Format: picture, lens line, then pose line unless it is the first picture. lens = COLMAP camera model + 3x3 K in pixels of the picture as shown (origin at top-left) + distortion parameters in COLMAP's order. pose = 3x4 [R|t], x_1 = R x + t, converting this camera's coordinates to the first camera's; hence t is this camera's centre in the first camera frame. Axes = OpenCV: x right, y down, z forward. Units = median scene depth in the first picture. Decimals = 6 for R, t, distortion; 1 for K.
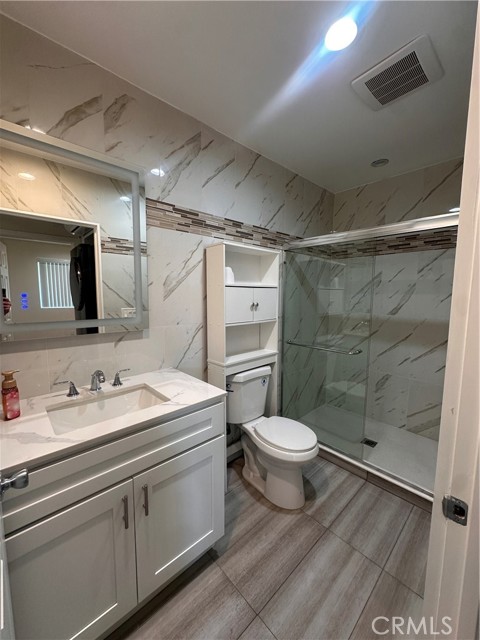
lens RADIAL K [[257.9, 0, 240.2], [0, 257.9, 319.8], [0, 0, 1]] dist [-0.004307, 0.001300]
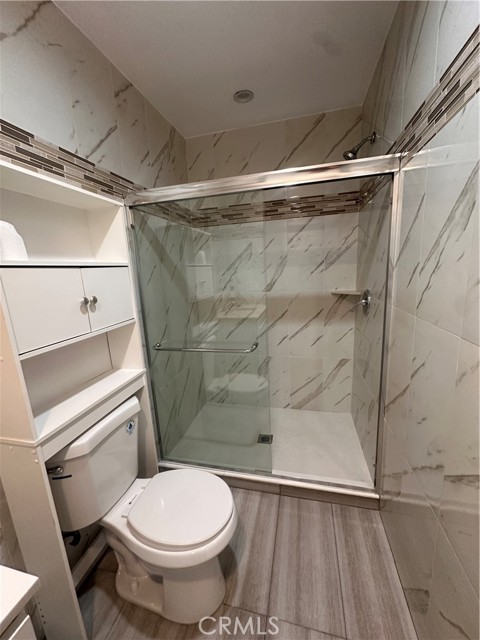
lens RADIAL K [[257.9, 0, 240.3], [0, 257.9, 320.1], [0, 0, 1]] dist [-0.004307, 0.001300]
pose [[0.836725, -0.153933, 0.525543, 0.026920], [0.111415, 0.987460, 0.111844, -0.035985], [-0.536169, -0.035029, 0.843384, 0.325379]]
